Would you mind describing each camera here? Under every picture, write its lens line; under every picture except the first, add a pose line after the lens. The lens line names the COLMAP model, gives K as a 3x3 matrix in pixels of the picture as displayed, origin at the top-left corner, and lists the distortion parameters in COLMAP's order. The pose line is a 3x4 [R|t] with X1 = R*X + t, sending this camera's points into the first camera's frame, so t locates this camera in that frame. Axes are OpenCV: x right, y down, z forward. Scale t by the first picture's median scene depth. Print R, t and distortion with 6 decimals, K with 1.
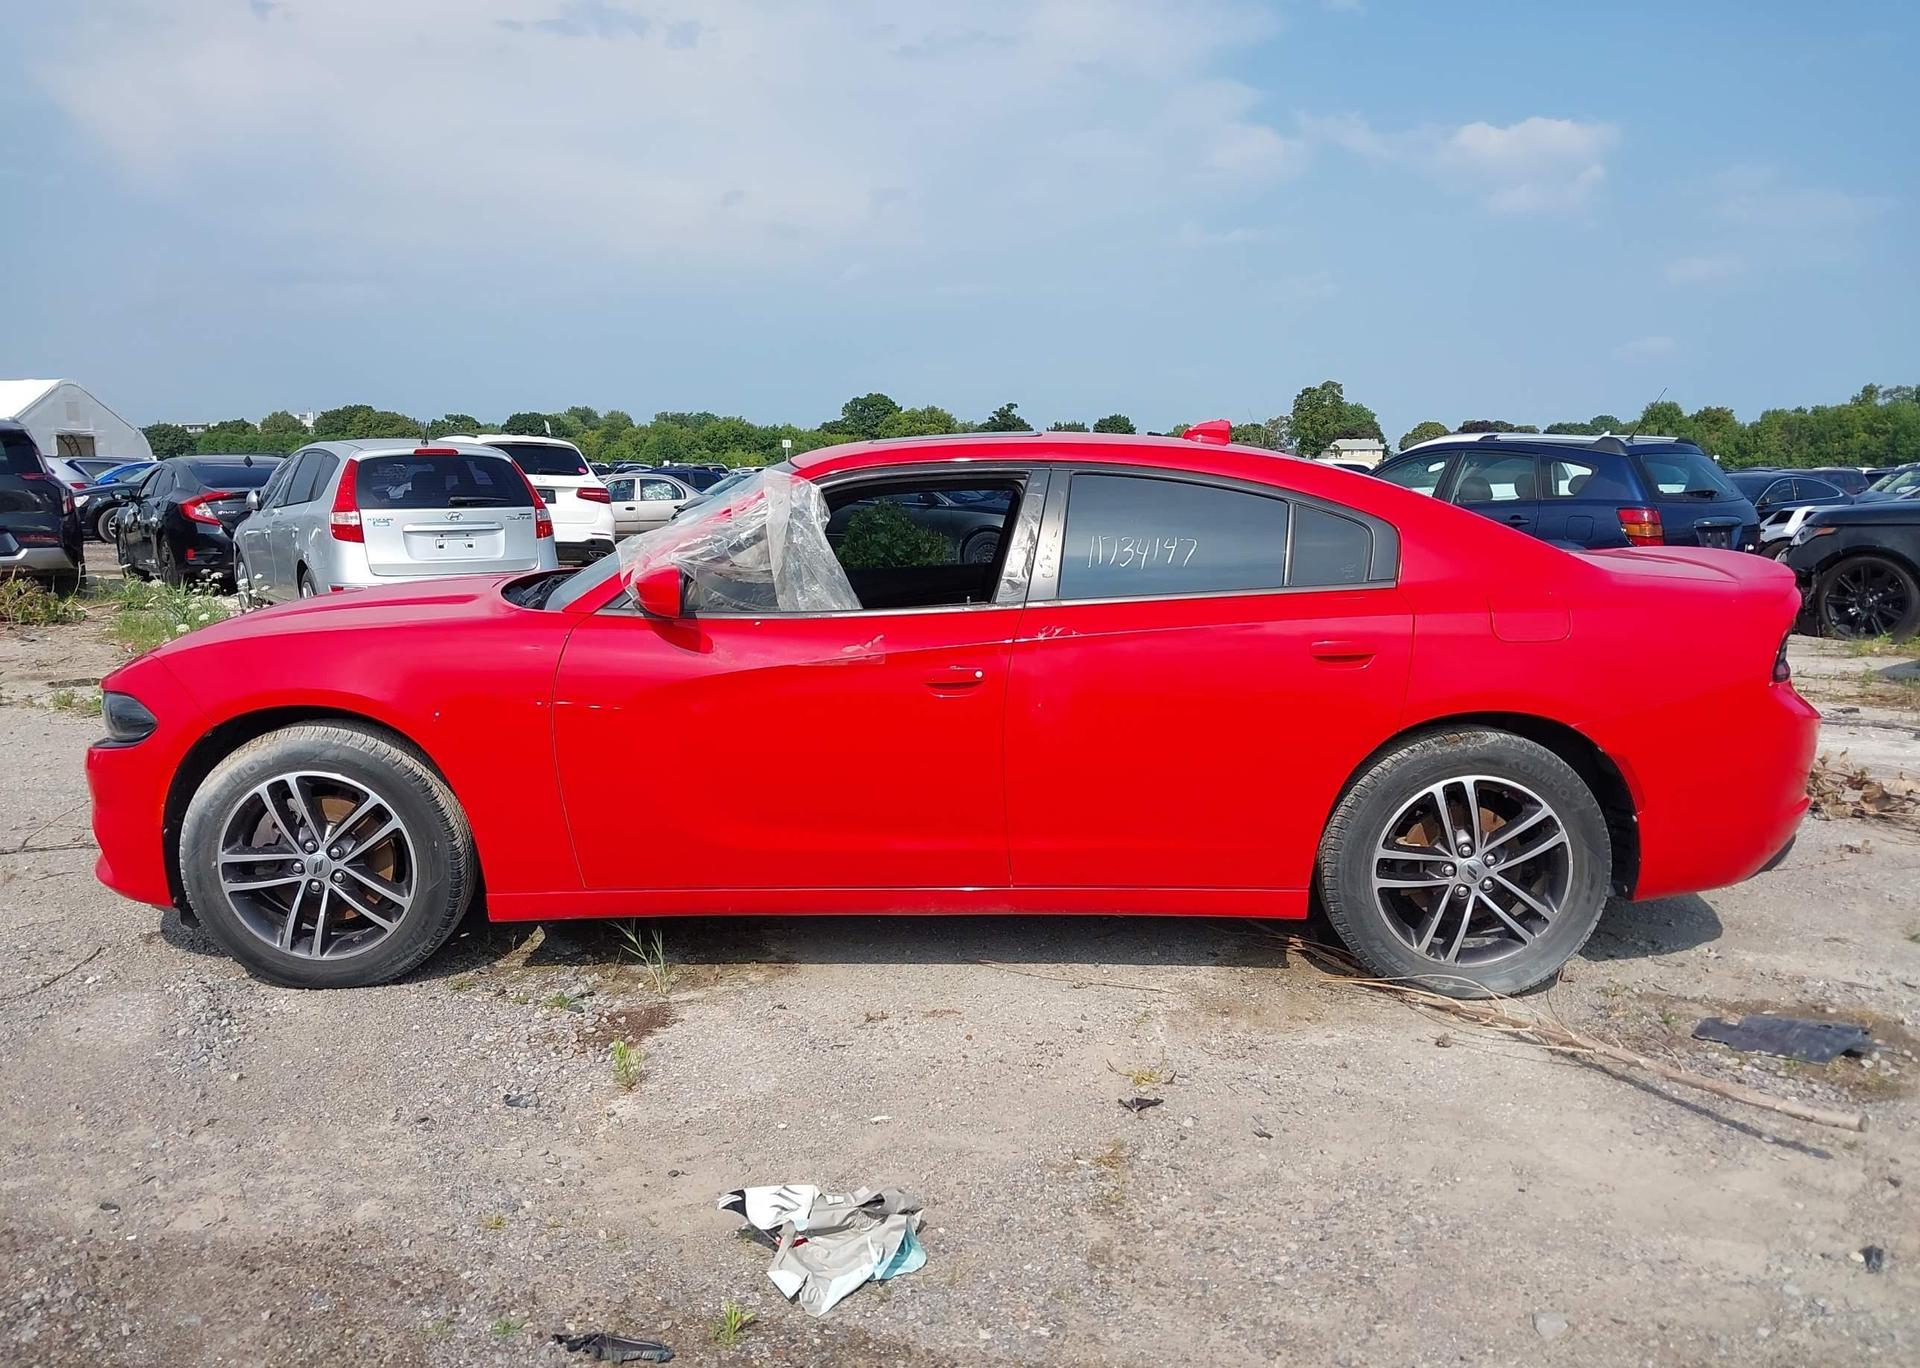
lens RADIAL K [[1554.2, 0, 949.9], [0, 1554.2, 688.7], [0, 0, 1]] dist [0.003521, -0.017926]
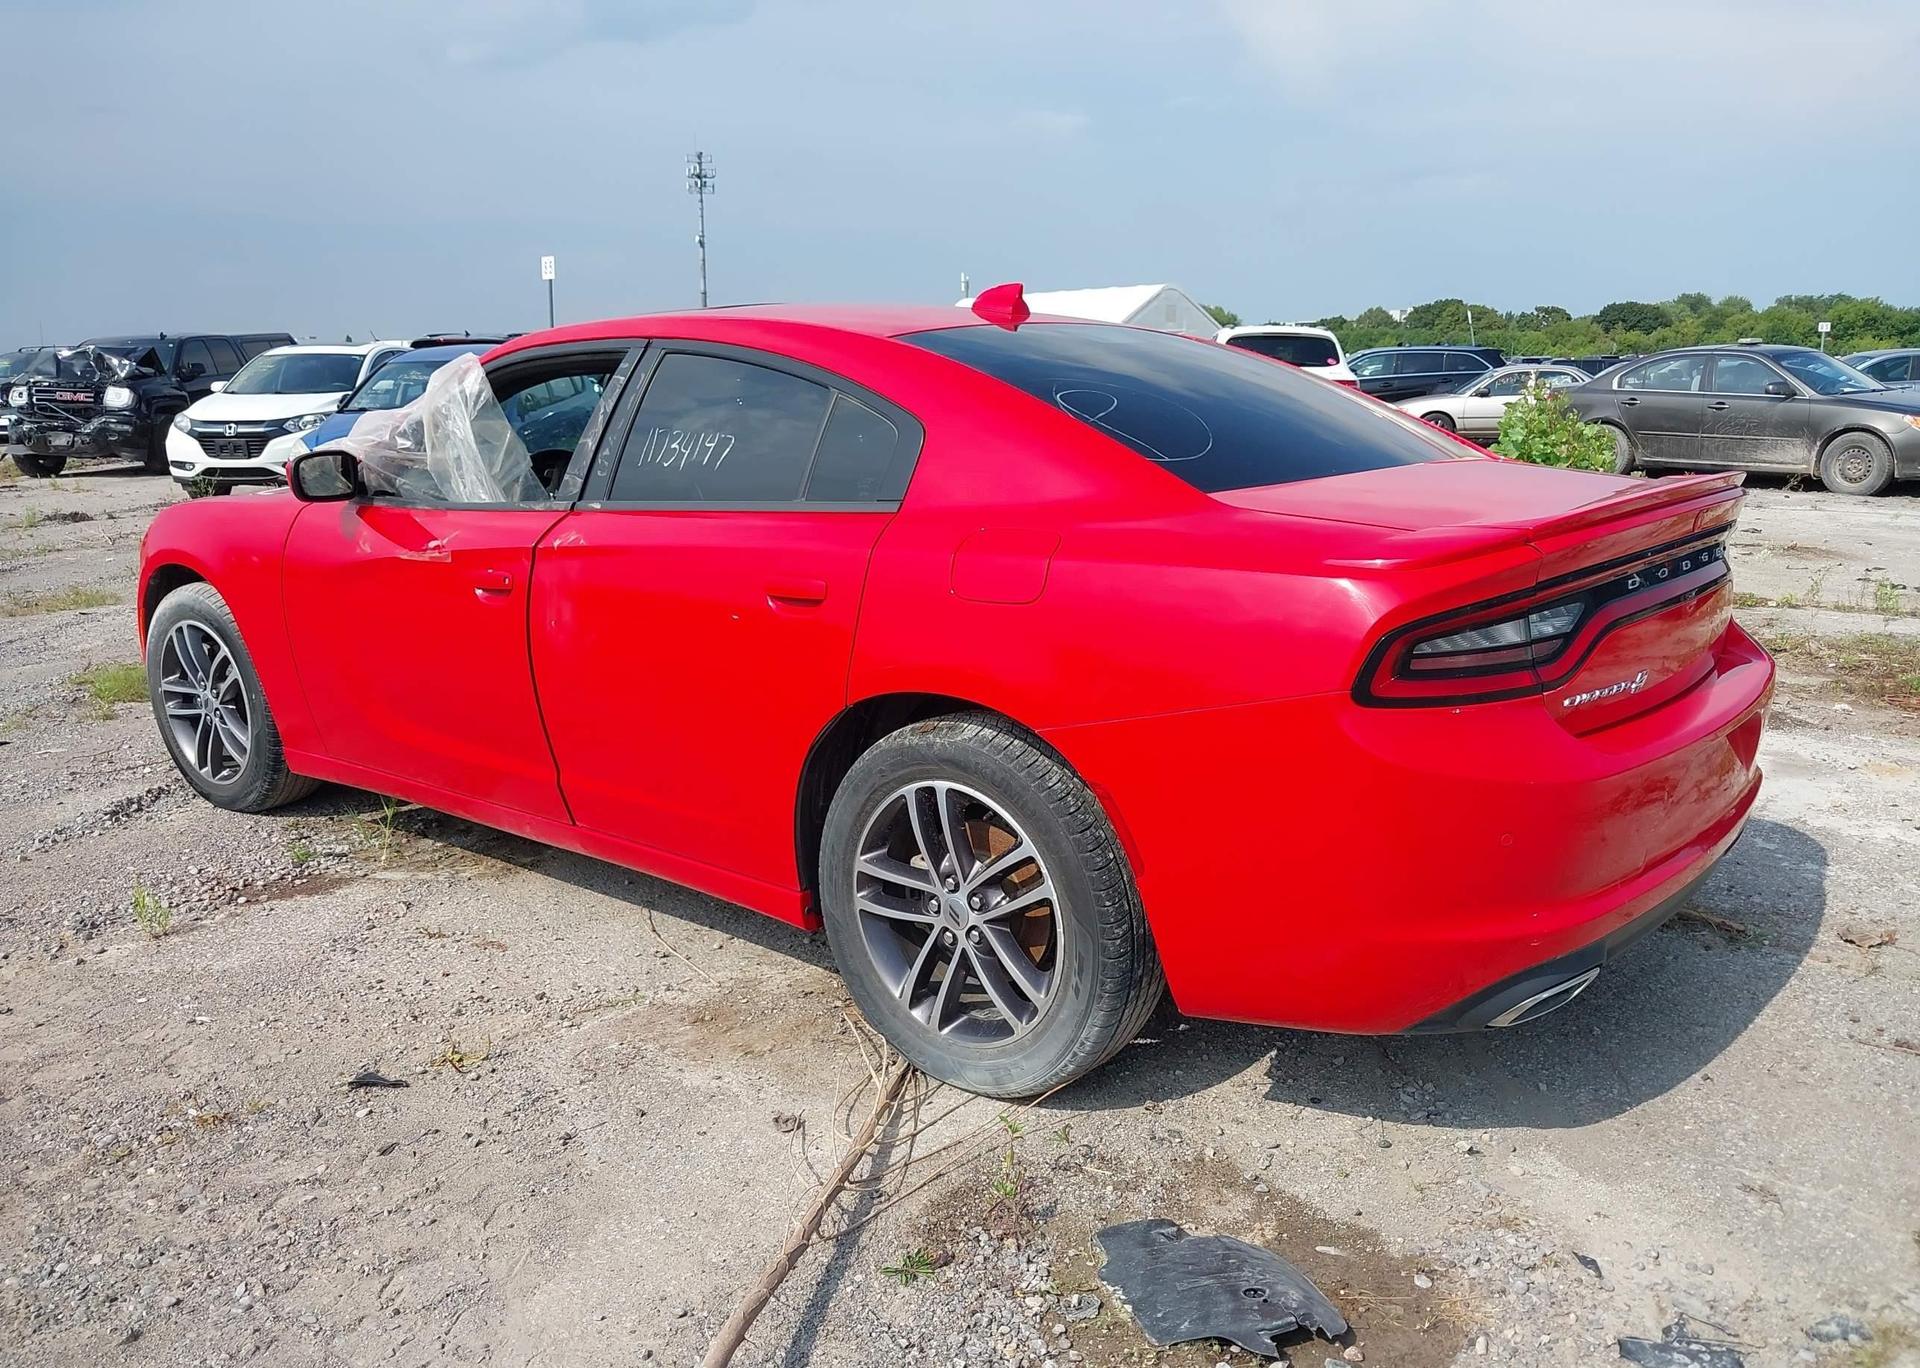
lens RADIAL K [[1554.2, 0, 944.2], [0, 1554.2, 673.9], [0, 0, 1]] dist [0.003521, -0.017926]
pose [[0.776992, 0.115738, -0.618780, 0.739266], [-0.080137, 0.993142, 0.085132, -0.051131], [0.624389, -0.016560, 0.780938, 0.427302]]
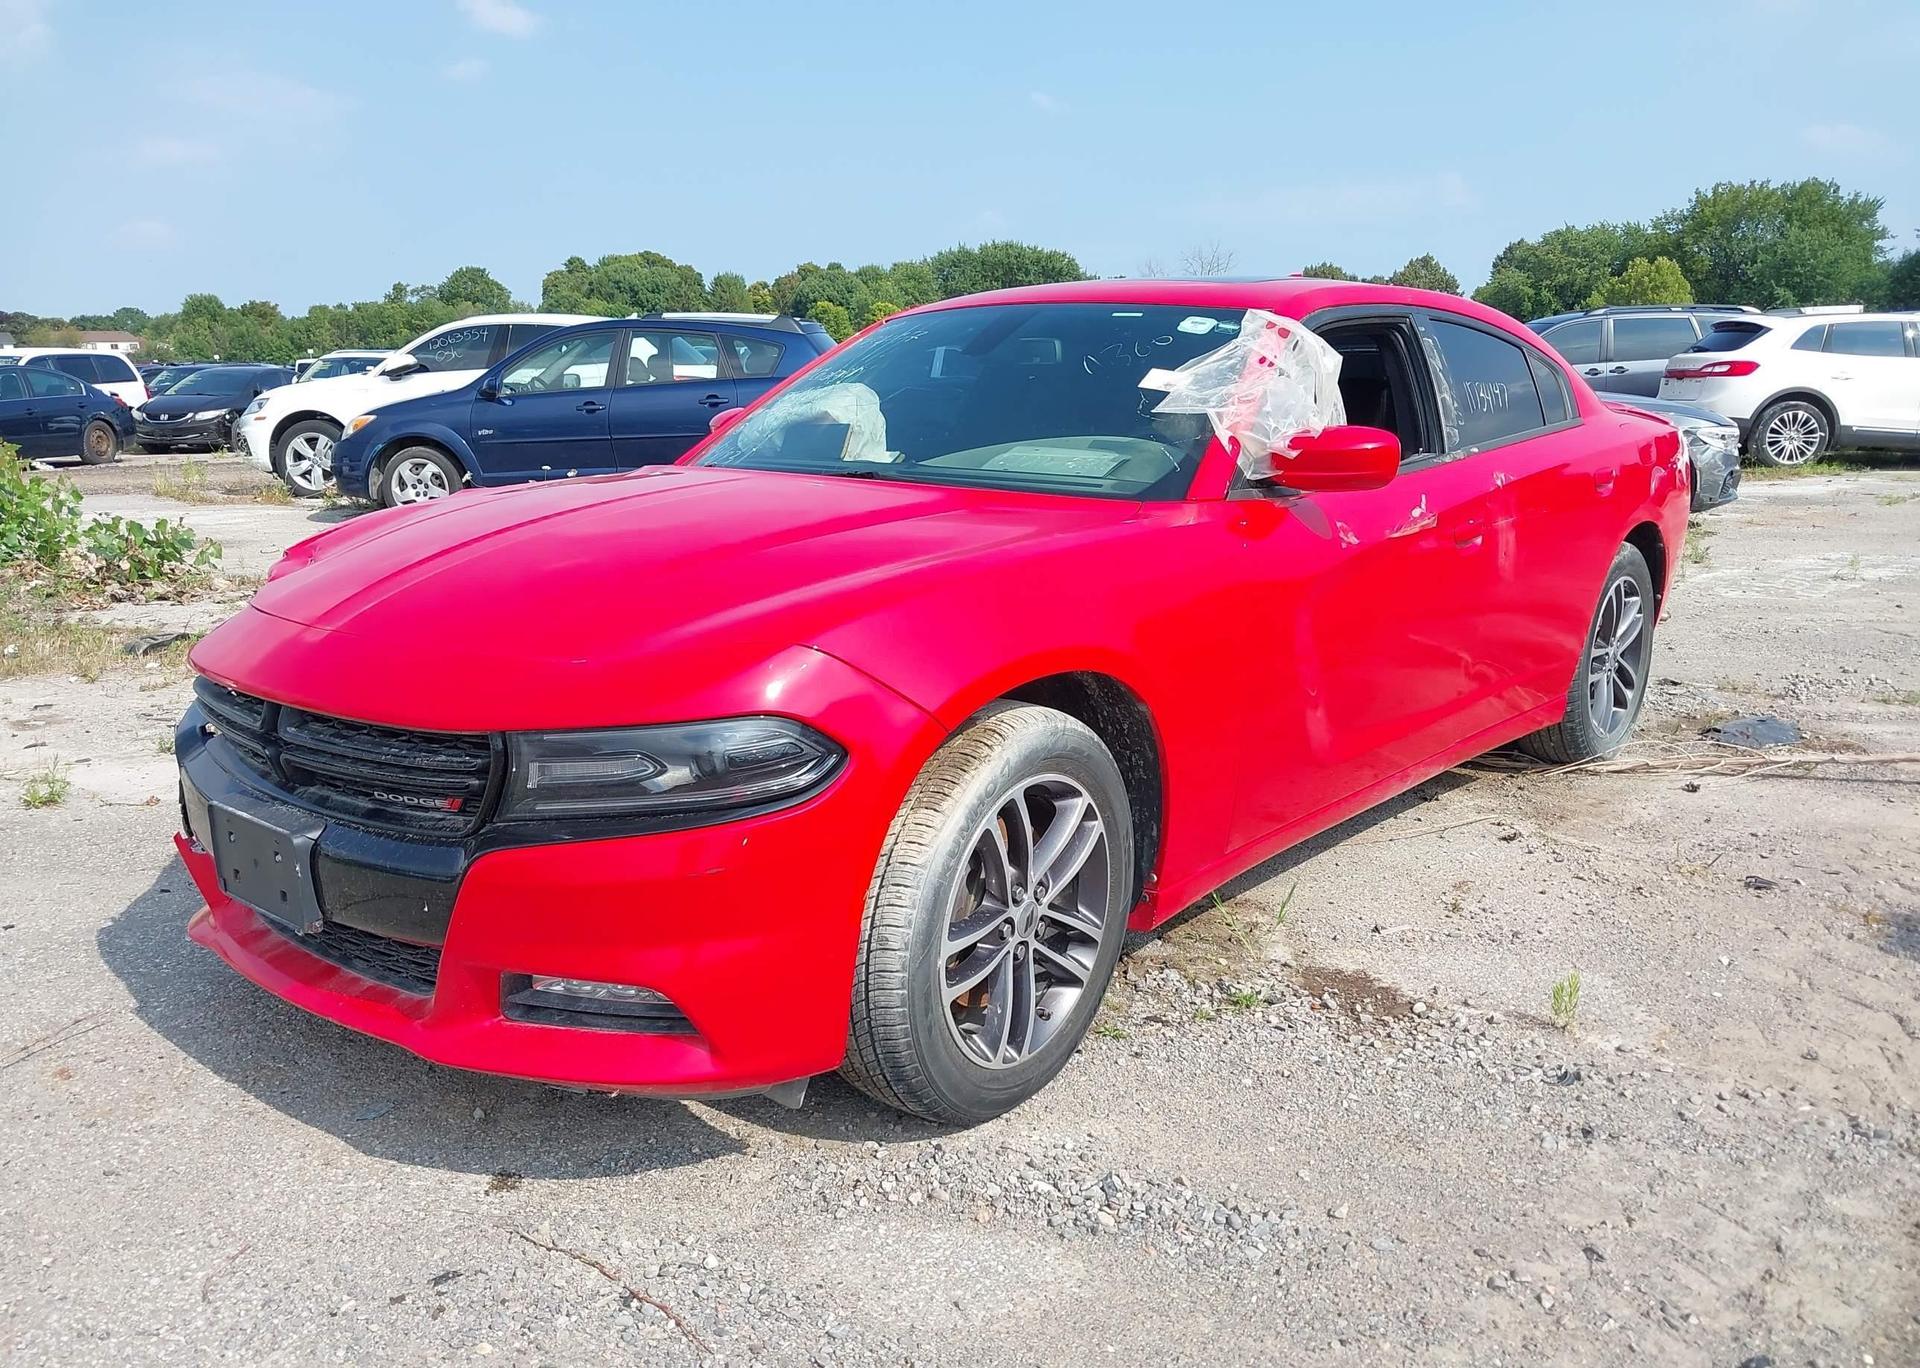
lens RADIAL K [[1554.2, 0, 972.4], [0, 1554.2, 690.8], [0, 0, 1]] dist [0.003521, -0.017926]
pose [[0.620358, -0.166661, 0.766407, -0.886161], [0.115767, 0.985917, 0.120689, -0.058777], [-0.775728, 0.013854, 0.630916, 0.604080]]
